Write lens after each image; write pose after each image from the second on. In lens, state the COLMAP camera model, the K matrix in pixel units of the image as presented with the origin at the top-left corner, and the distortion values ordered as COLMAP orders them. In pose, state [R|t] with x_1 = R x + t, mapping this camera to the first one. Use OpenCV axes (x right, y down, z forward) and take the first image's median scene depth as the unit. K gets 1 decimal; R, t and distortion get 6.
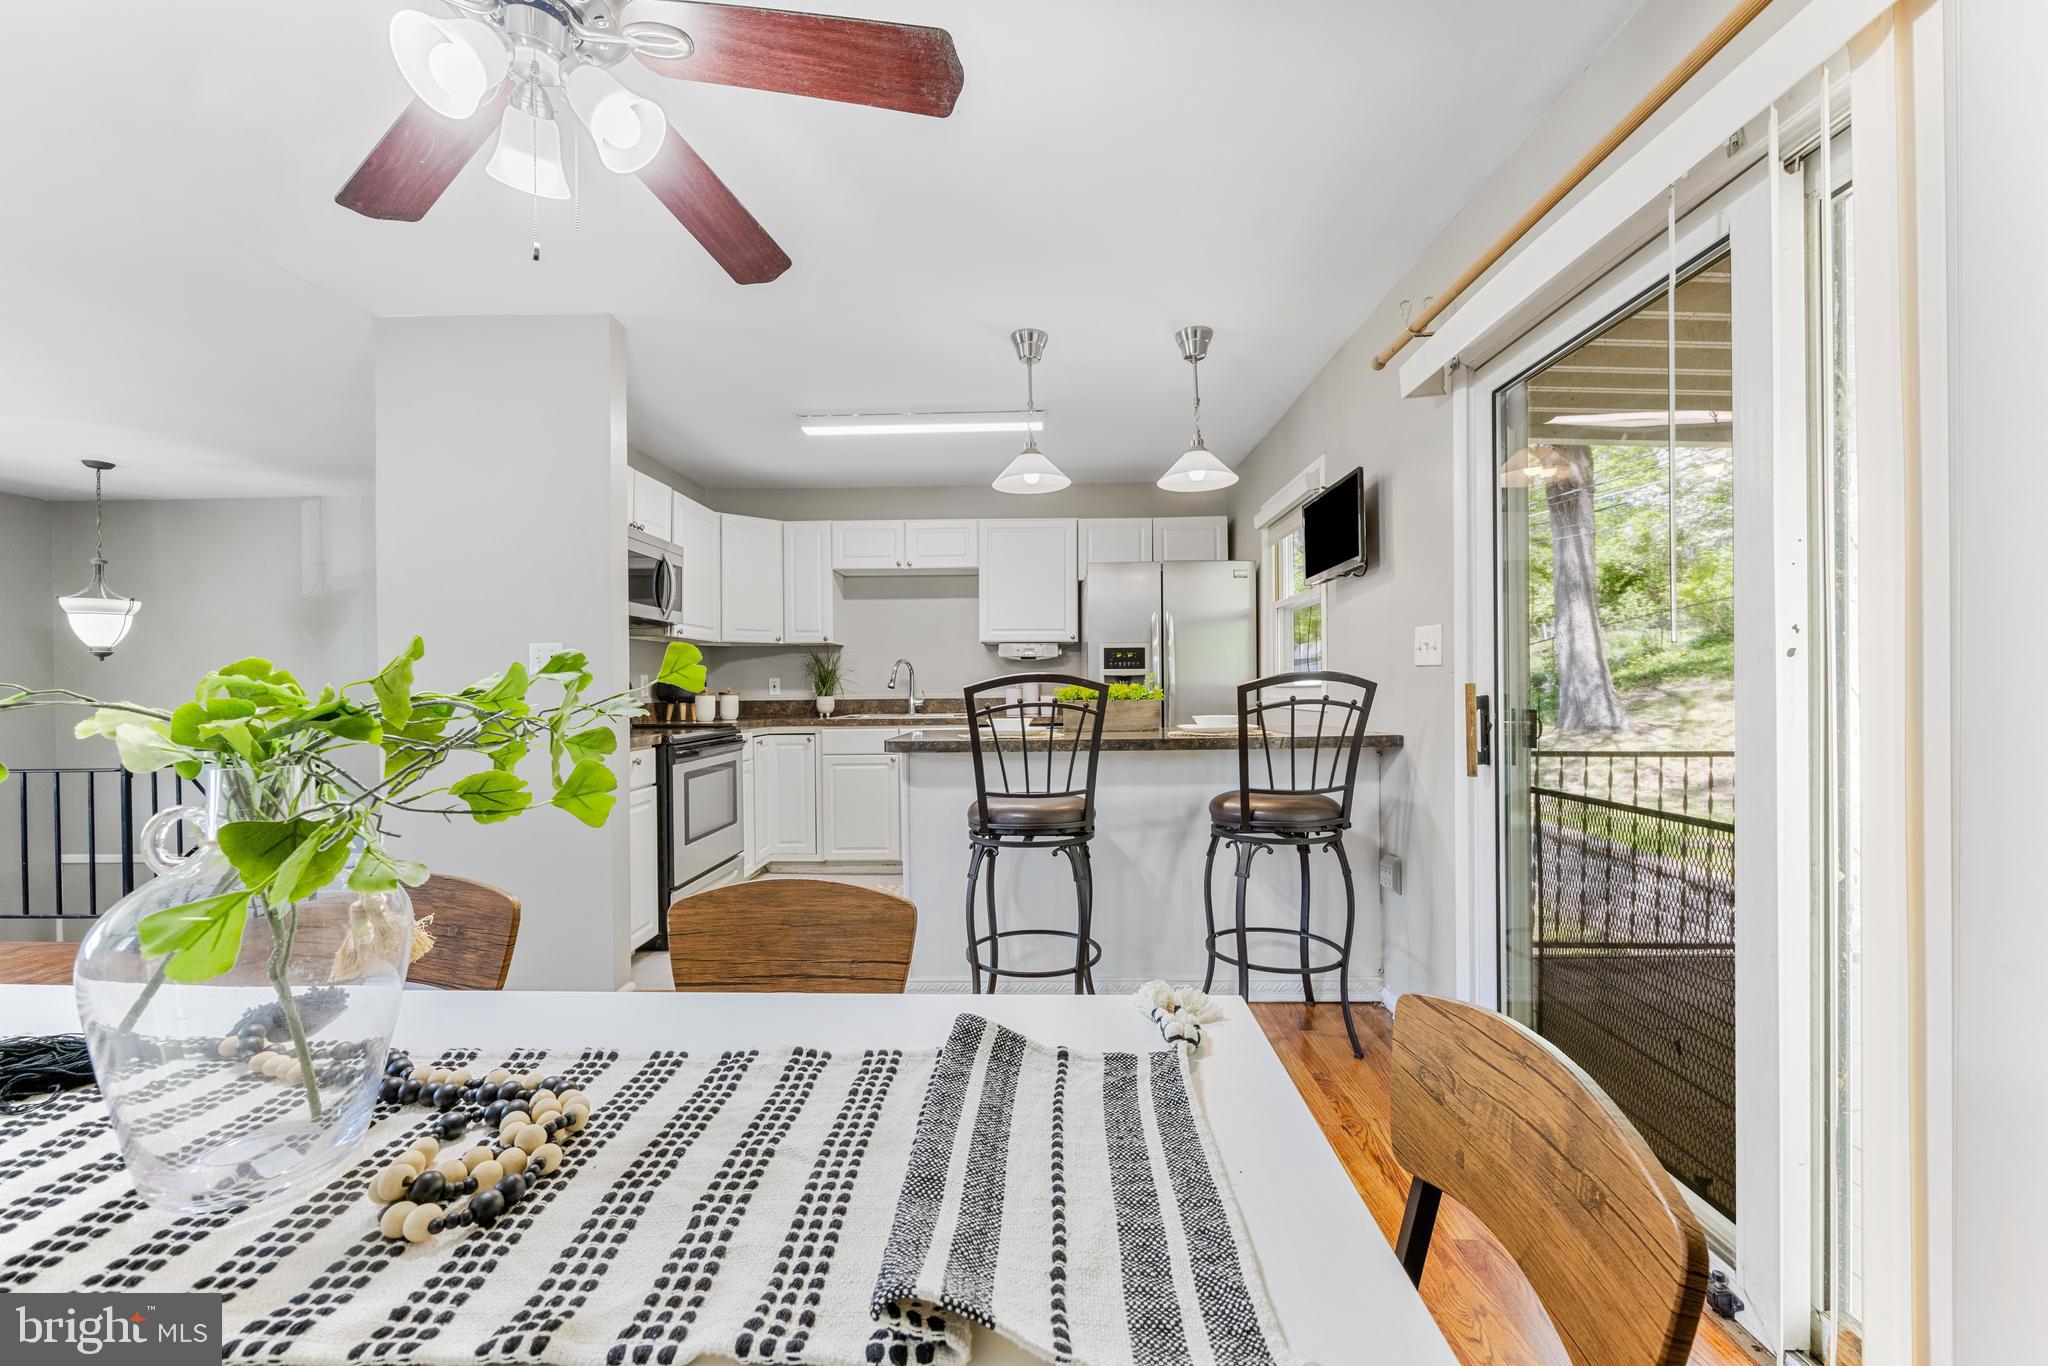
lens RADIAL K [[825.3, 0, 1025.4], [0, 825.3, 686.7], [0, 0, 1]] dist [-0.003141, 0.000308]
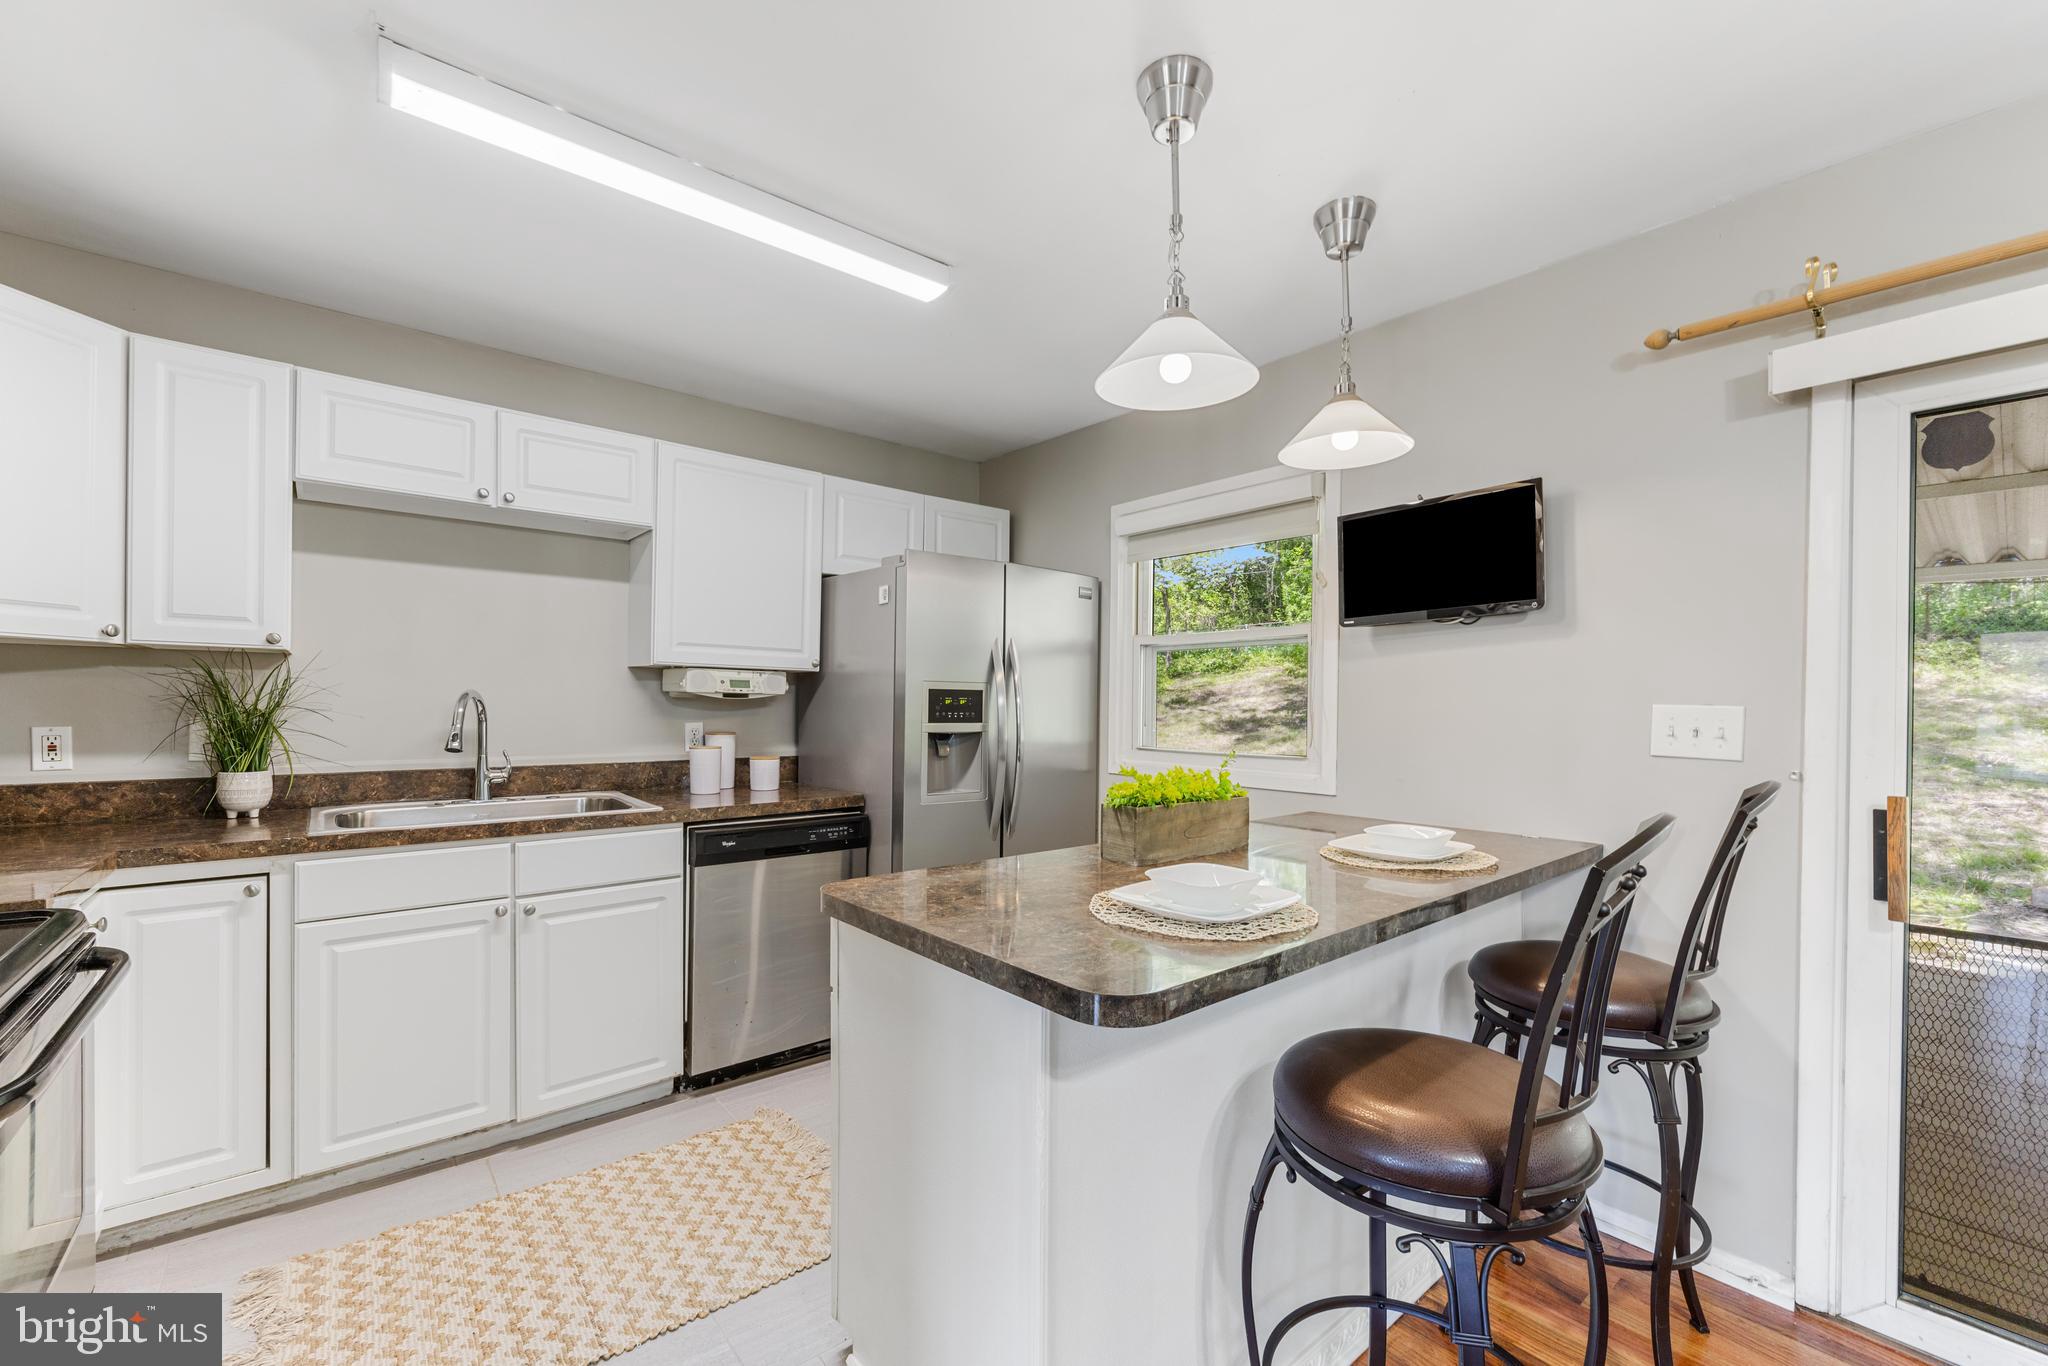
lens RADIAL K [[825.3, 0, 1035.0], [0, 825.3, 708.5], [0, 0, 1]] dist [-0.003141, 0.000308]
pose [[0.741323, 0.013357, 0.671015, -0.234815], [-0.019449, 0.999810, 0.001586, -0.030542], [-0.670866, -0.014227, 0.741442, 0.424003]]
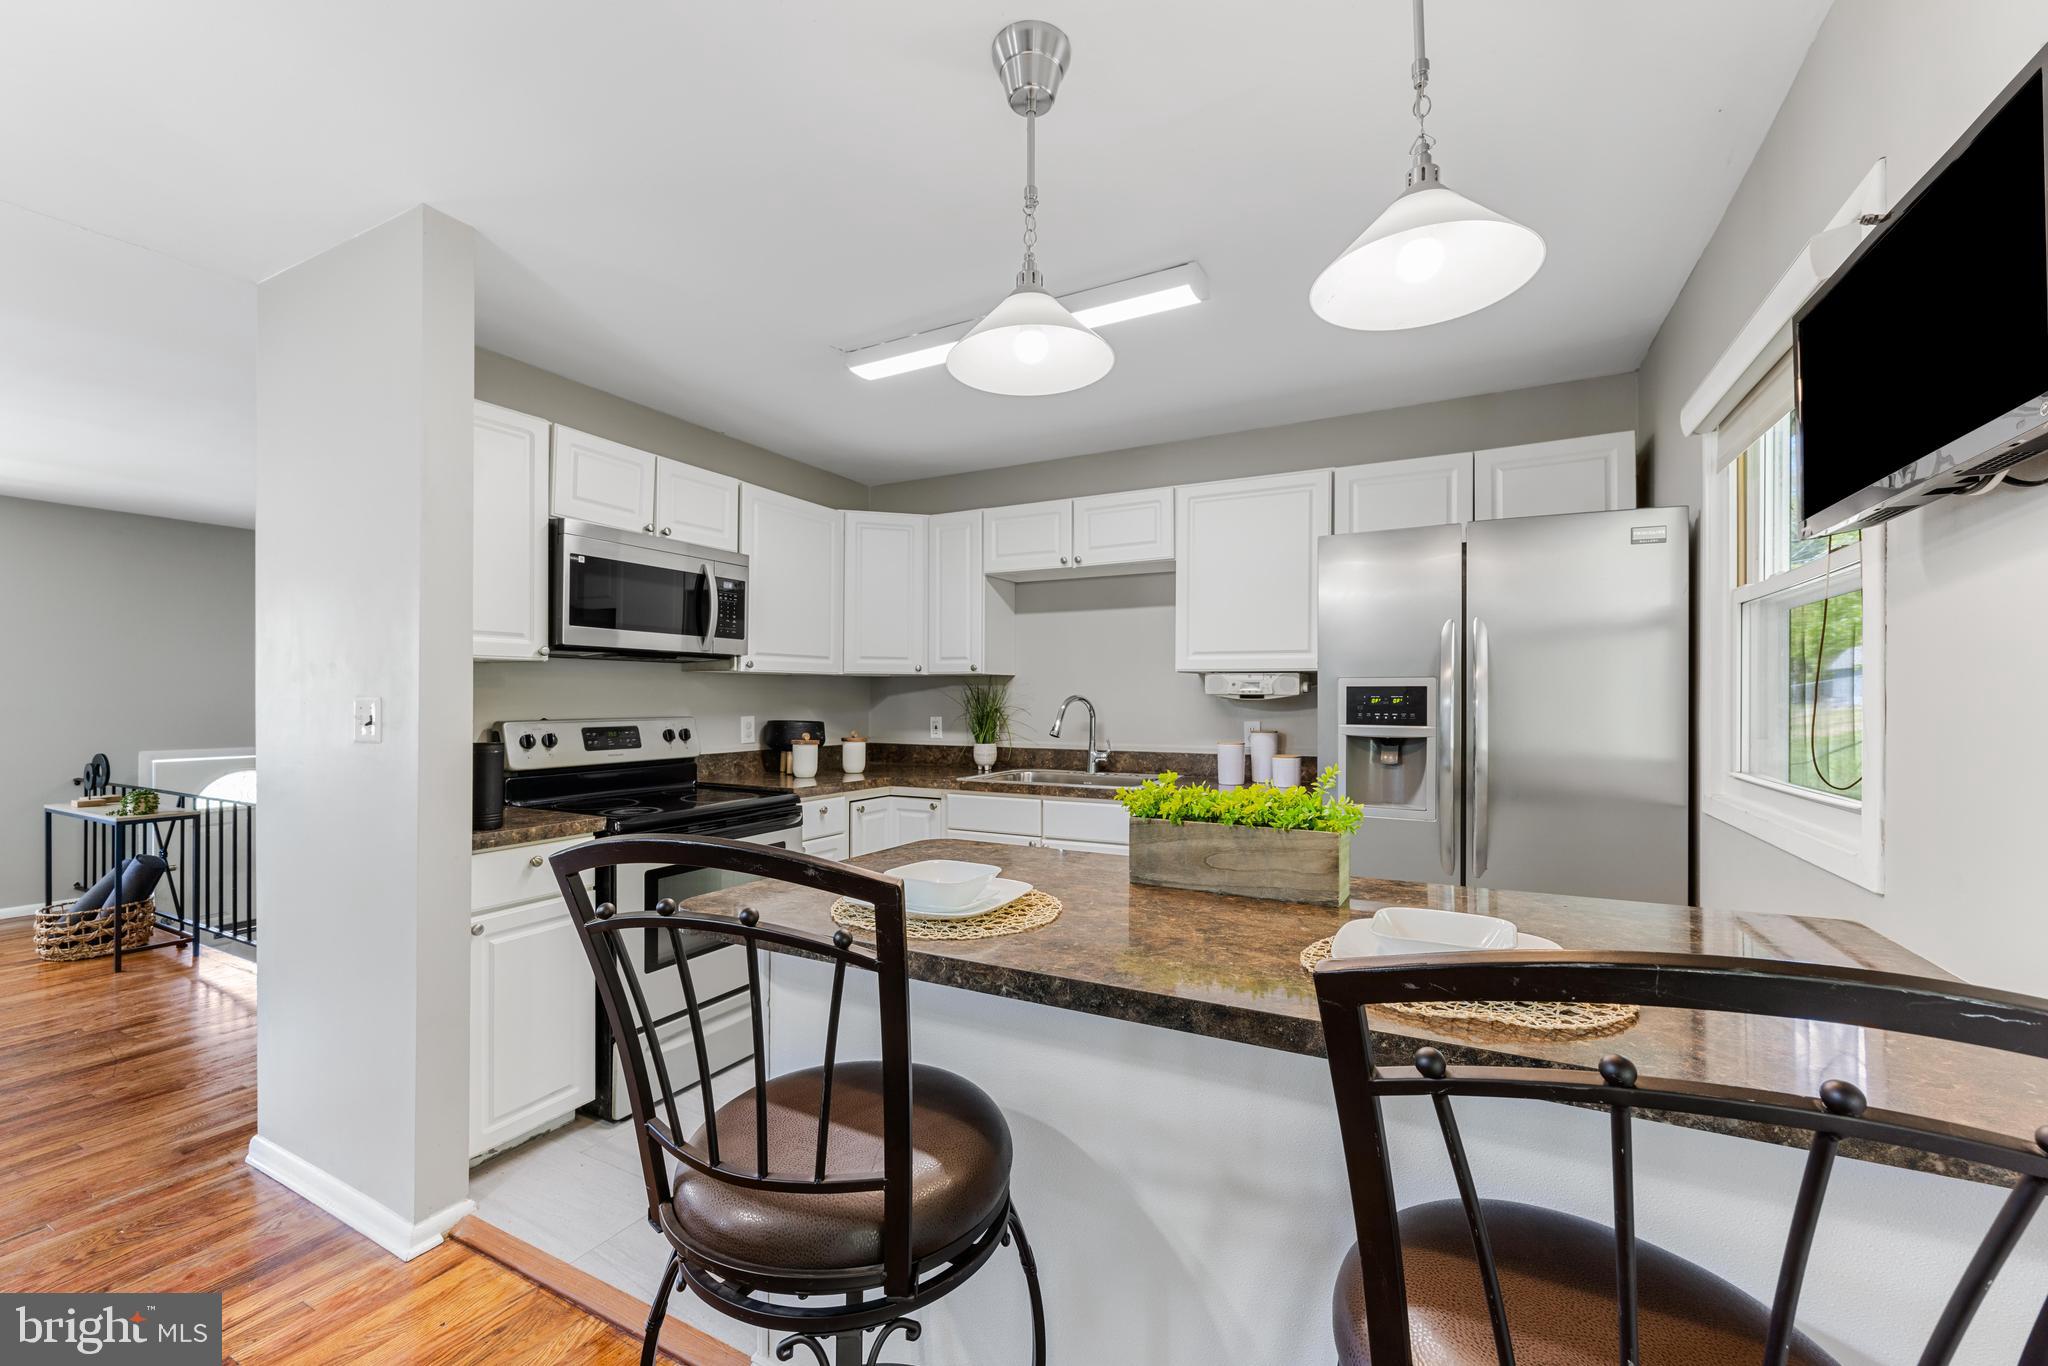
lens RADIAL K [[825.3, 0, 1025.5], [0, 825.3, 700.6], [0, 0, 1]] dist [-0.003141, 0.000308]
pose [[0.894363, 0.011877, -0.447183, 0.132969], [-0.009406, 0.999926, 0.007746, -0.034865], [0.447242, -0.002721, 0.894409, 0.355381]]
